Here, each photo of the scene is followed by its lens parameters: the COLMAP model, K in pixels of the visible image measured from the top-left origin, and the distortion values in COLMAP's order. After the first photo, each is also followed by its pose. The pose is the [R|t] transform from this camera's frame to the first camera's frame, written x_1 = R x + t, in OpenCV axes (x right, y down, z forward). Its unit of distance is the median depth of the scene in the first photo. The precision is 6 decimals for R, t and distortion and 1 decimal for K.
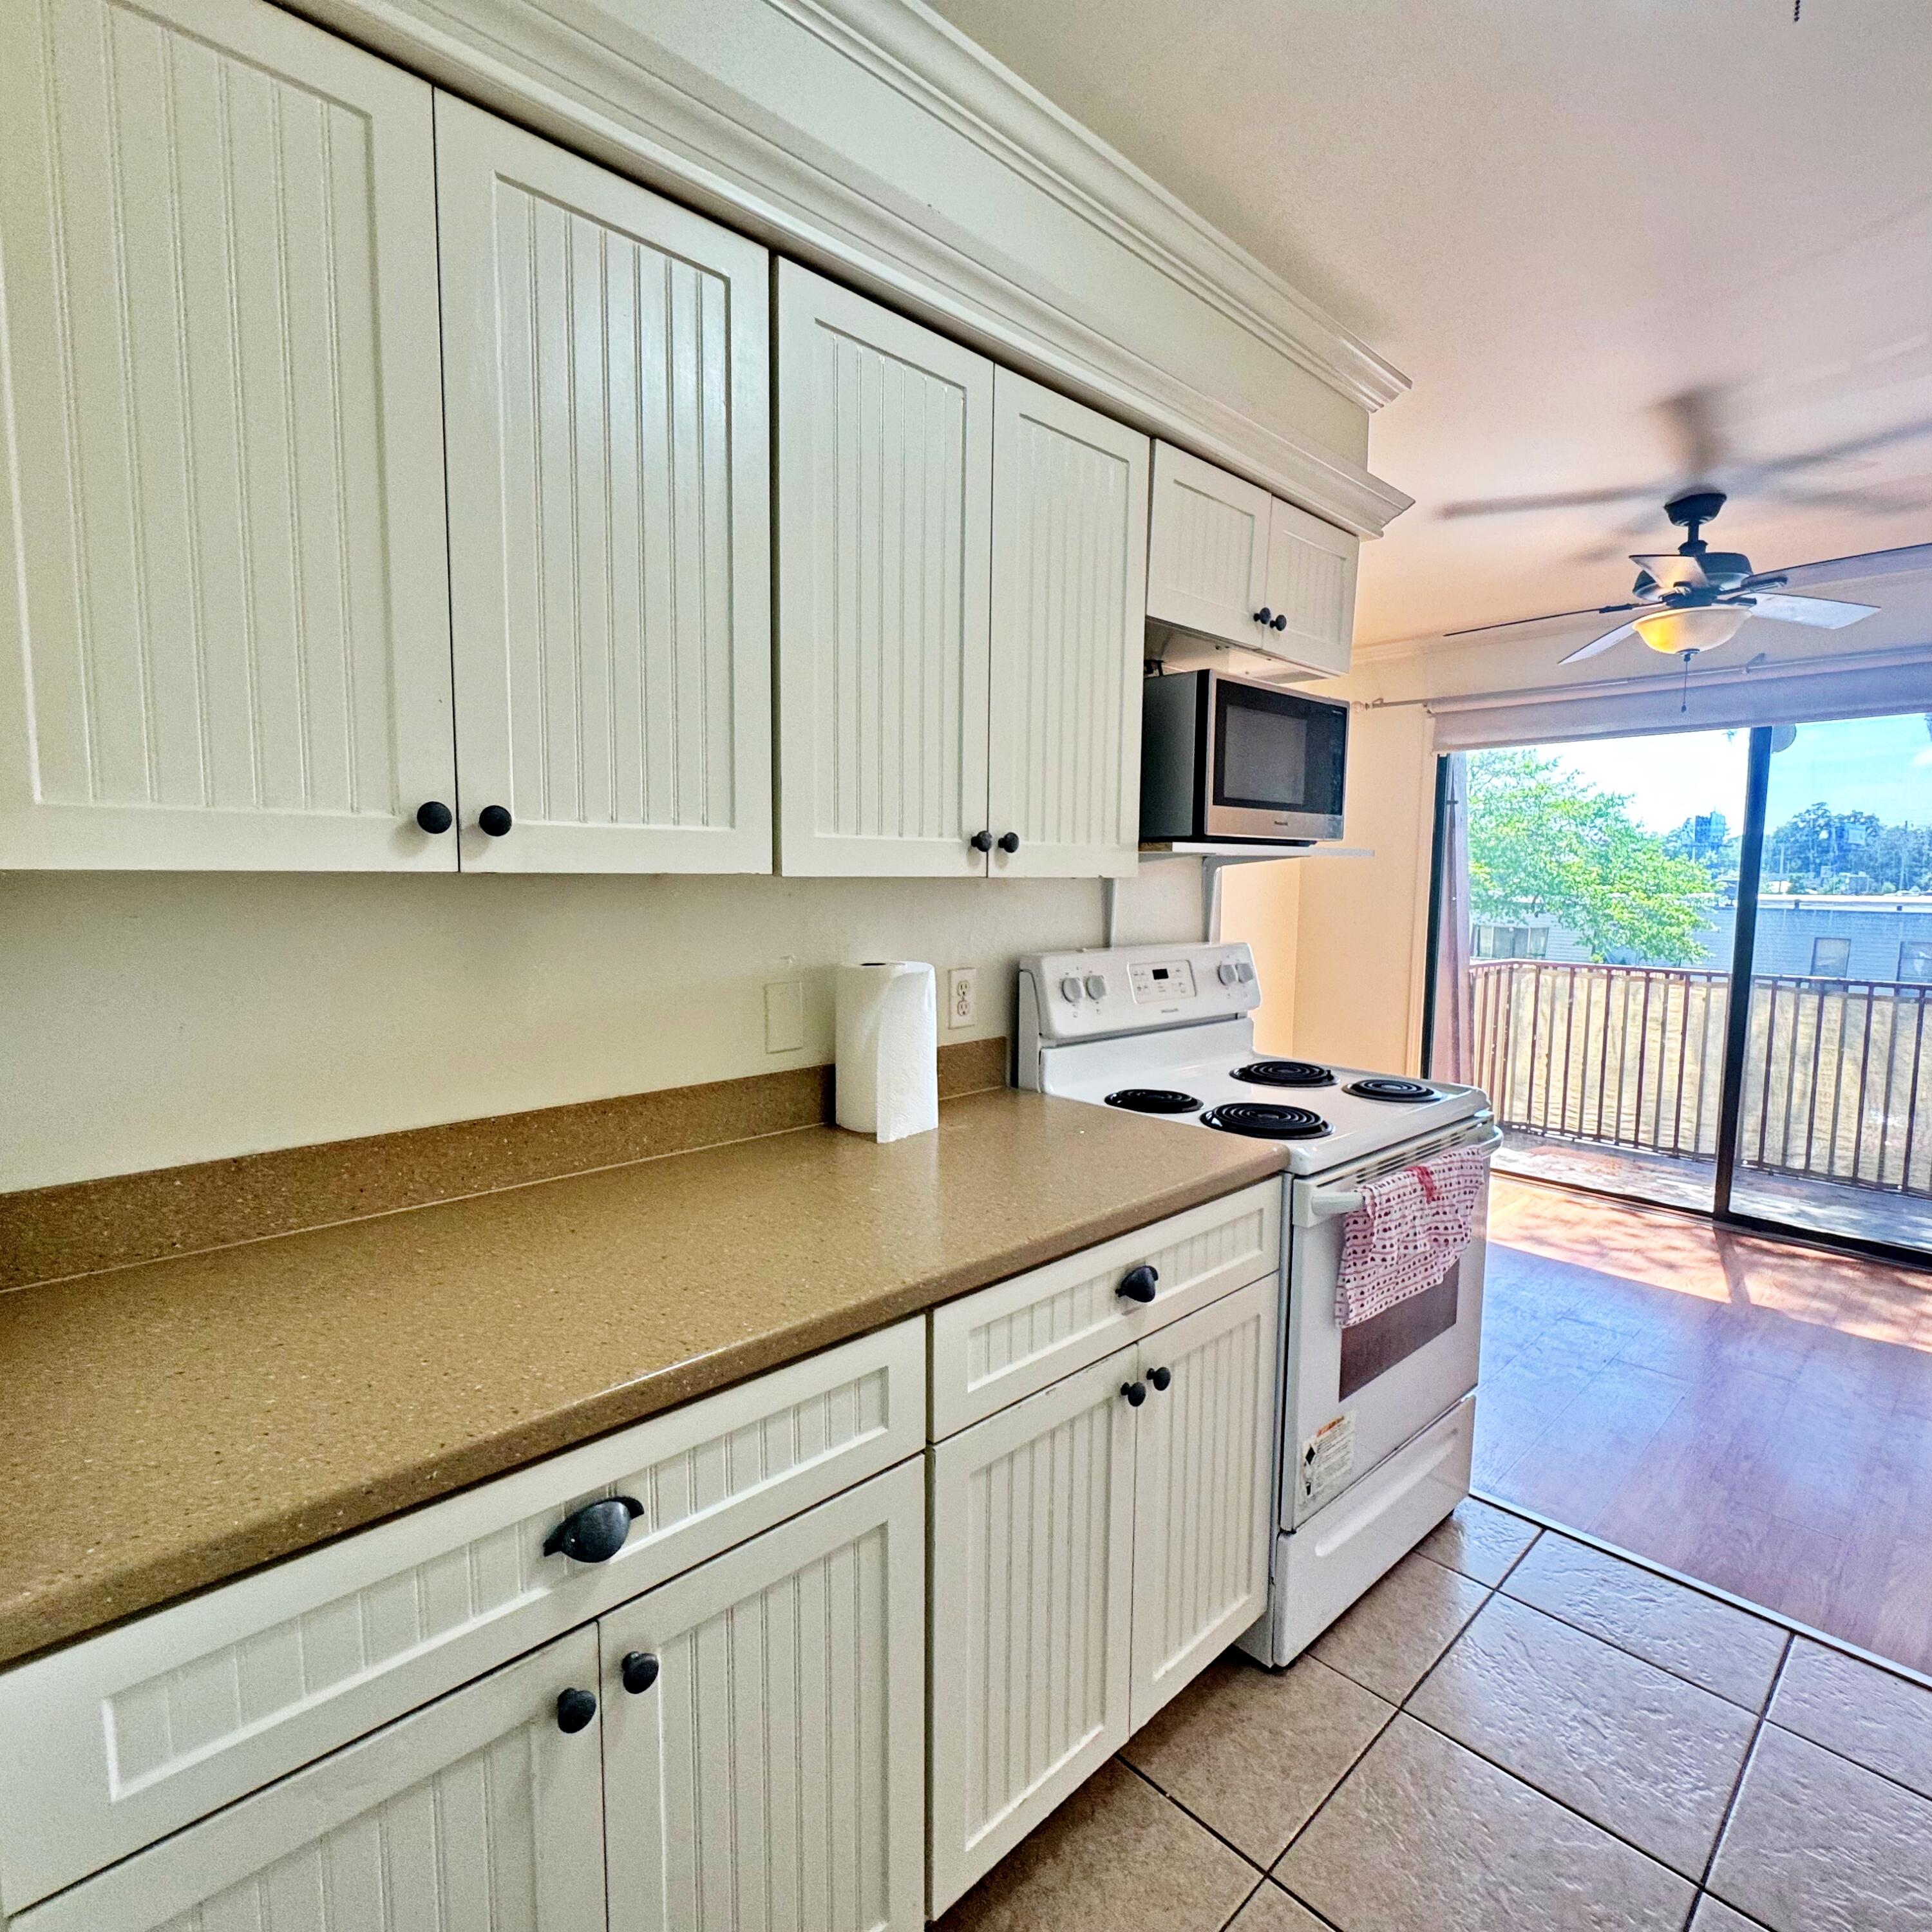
lens RADIAL K [[1054.5, 0, 975.7], [0, 1054.5, 966.9], [0, 0, 1]] dist [0.000354, 0.000464]
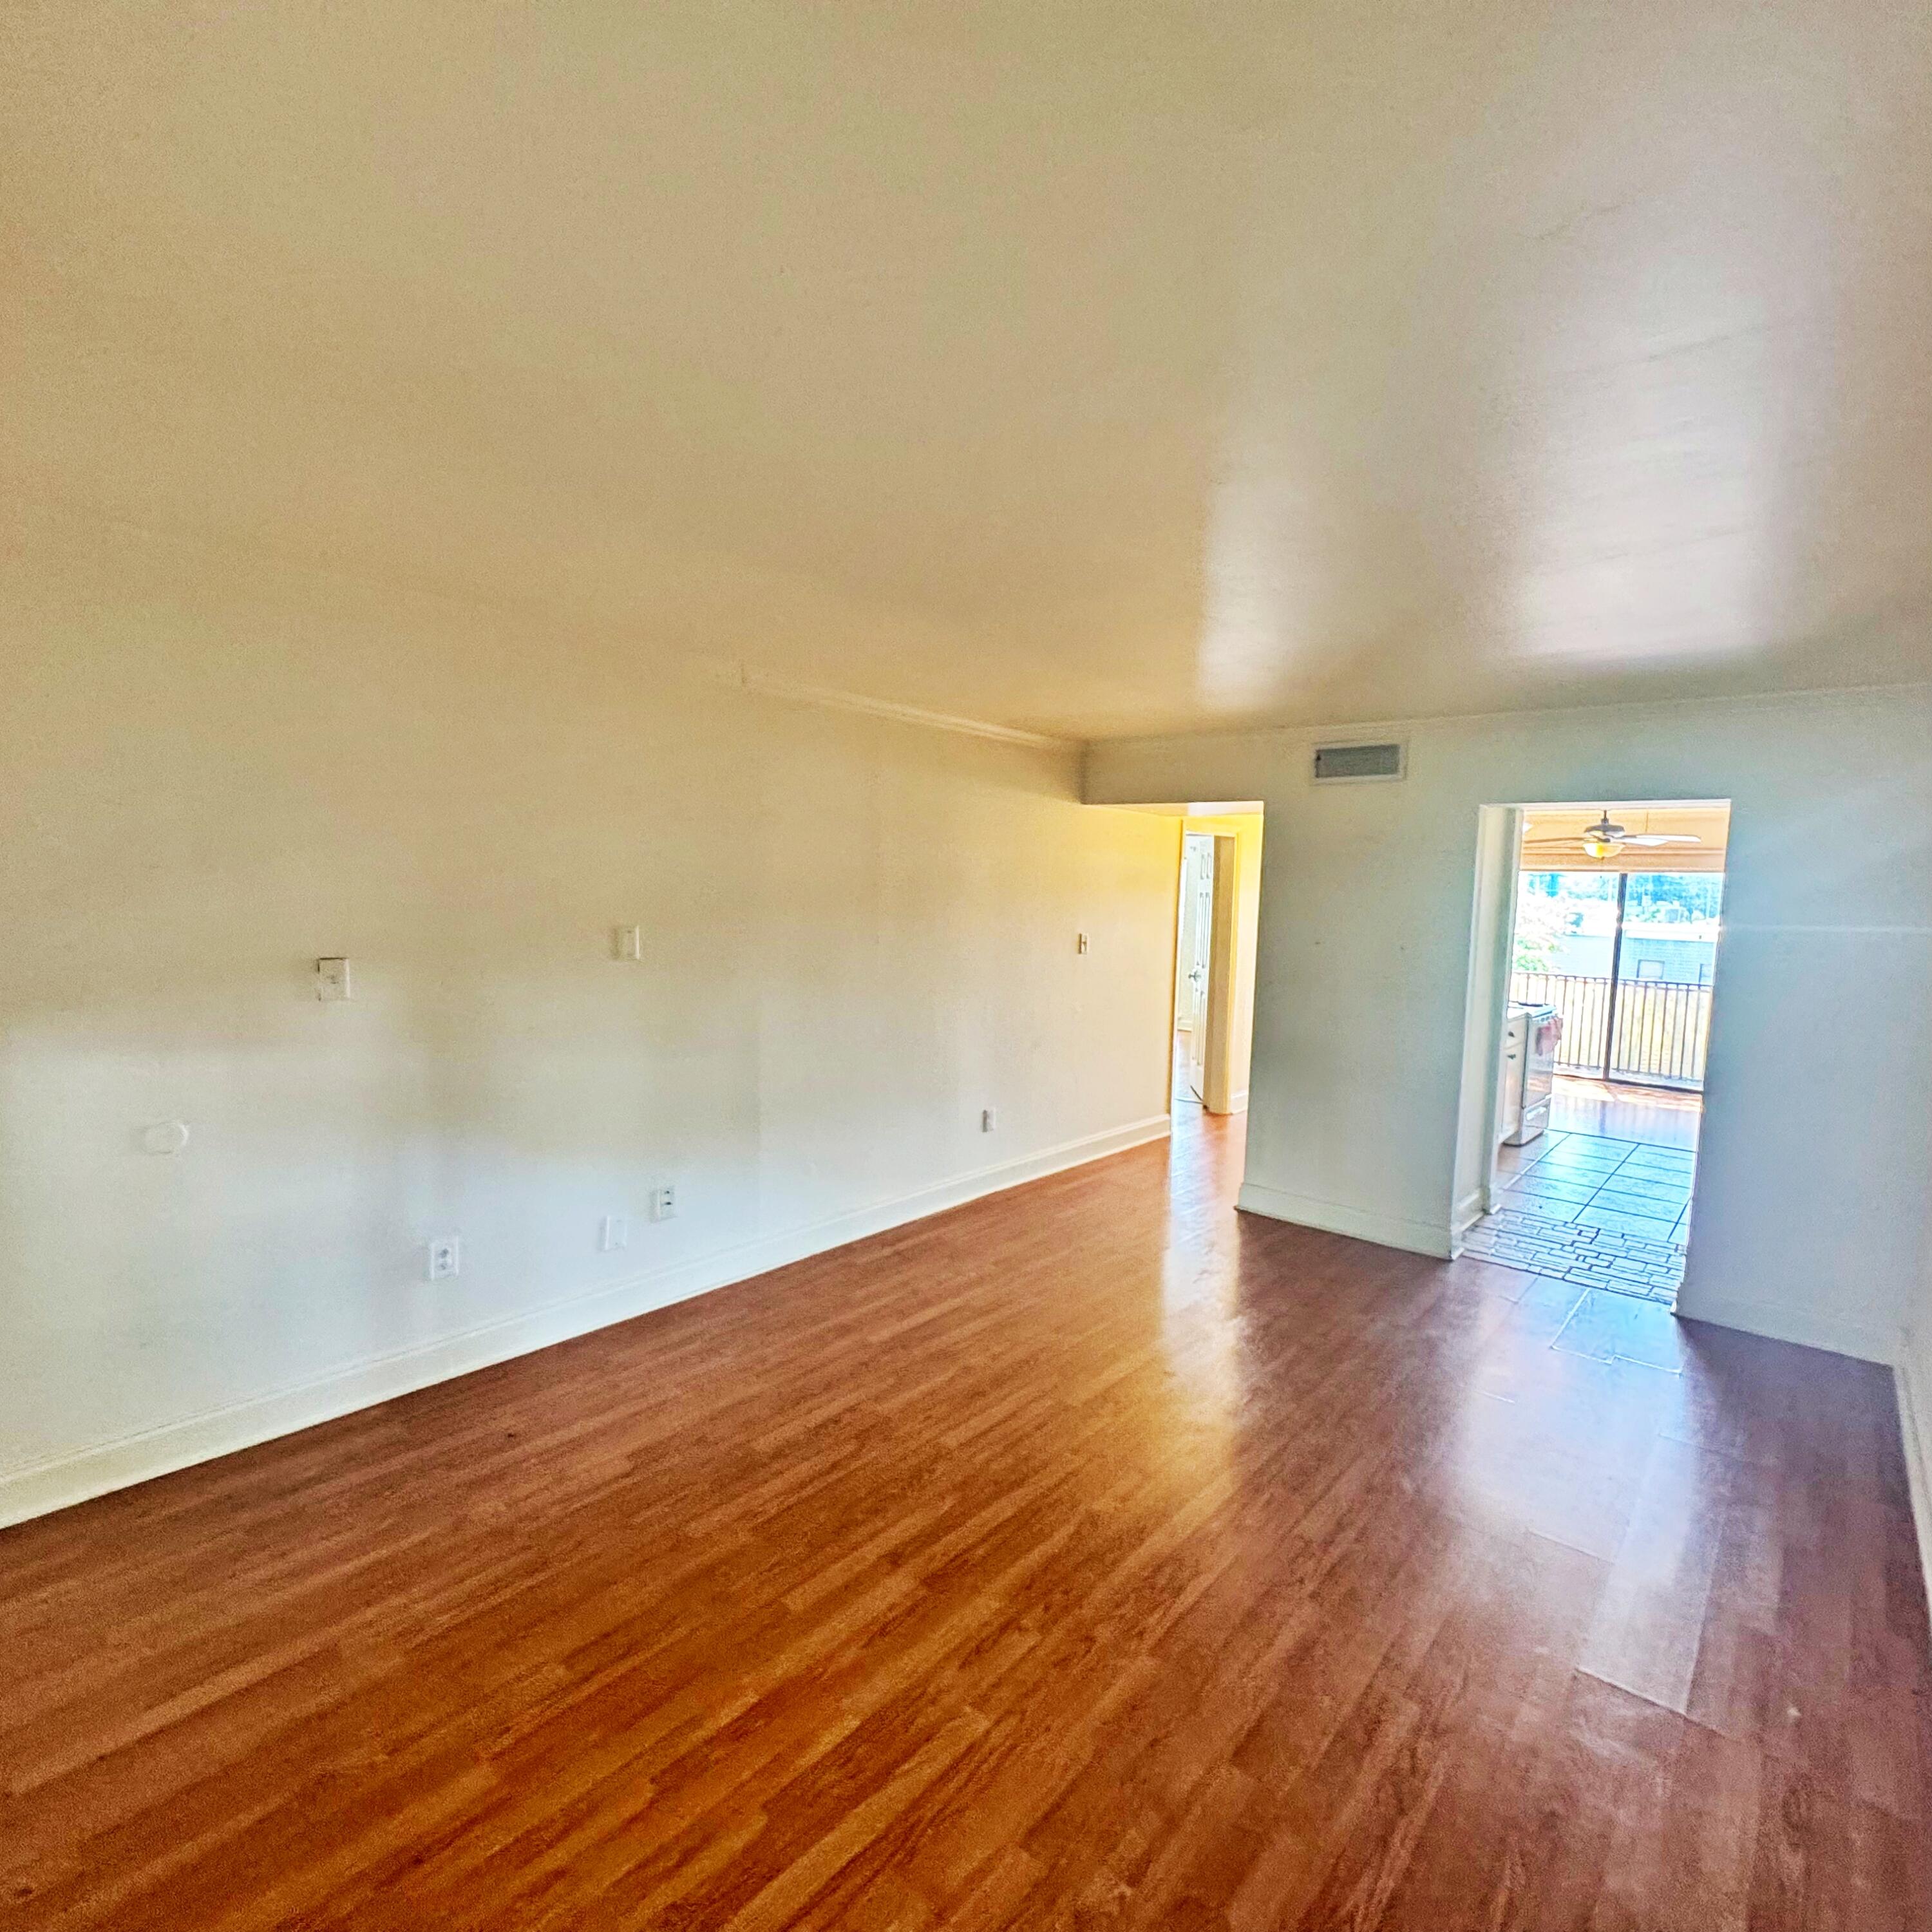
lens RADIAL K [[1029.0, 0, 956.7], [0, 1029.0, 993.9], [0, 0, 1]] dist [-0.001854, 0.000627]
pose [[0.996044, 0.010053, 0.088286, -0.671359], [-0.011463, 0.999814, 0.015478, 0.019201], [-0.088114, -0.016429, 0.995975, -0.826568]]
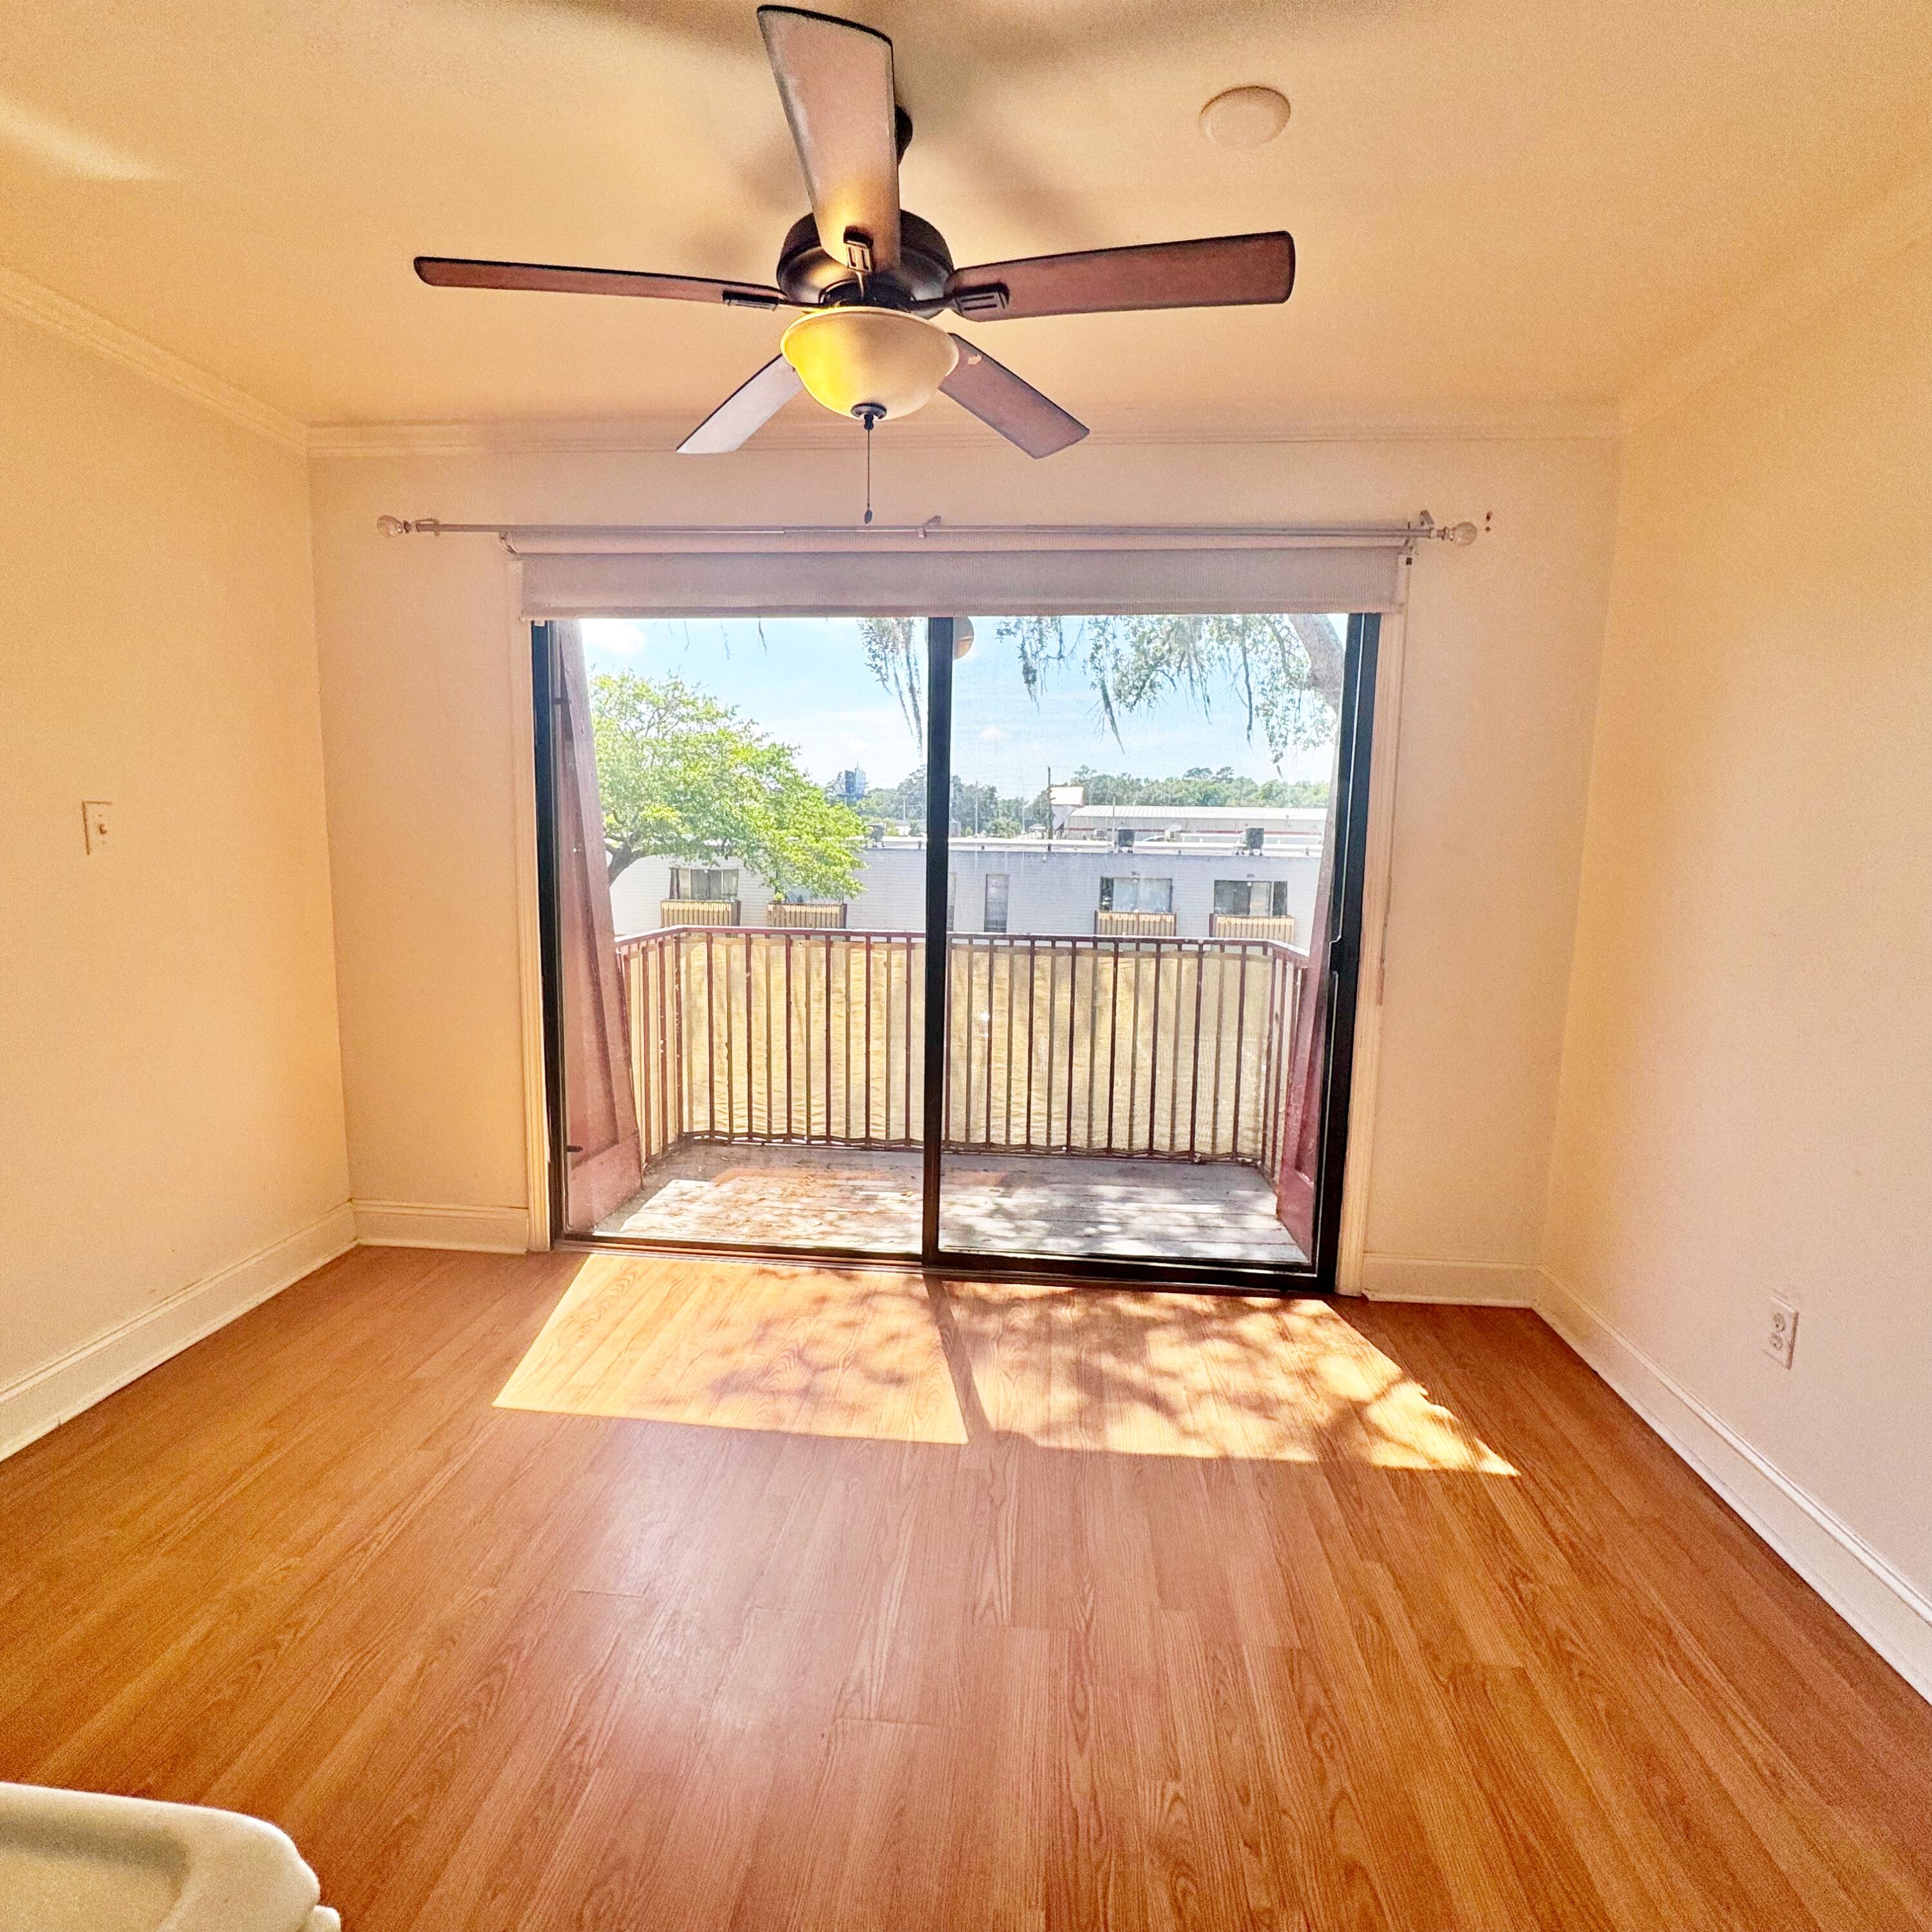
lens RADIAL K [[1029.0, 0, 956.7], [0, 1029.0, 993.9], [0, 0, 1]] dist [-0.001854, 0.000627]
pose [[0.763482, -0.100192, 0.638010, 0.187839], [0.047533, 0.993931, 0.099203, -0.024147], [-0.644078, -0.045413, 0.763611, 0.305602]]
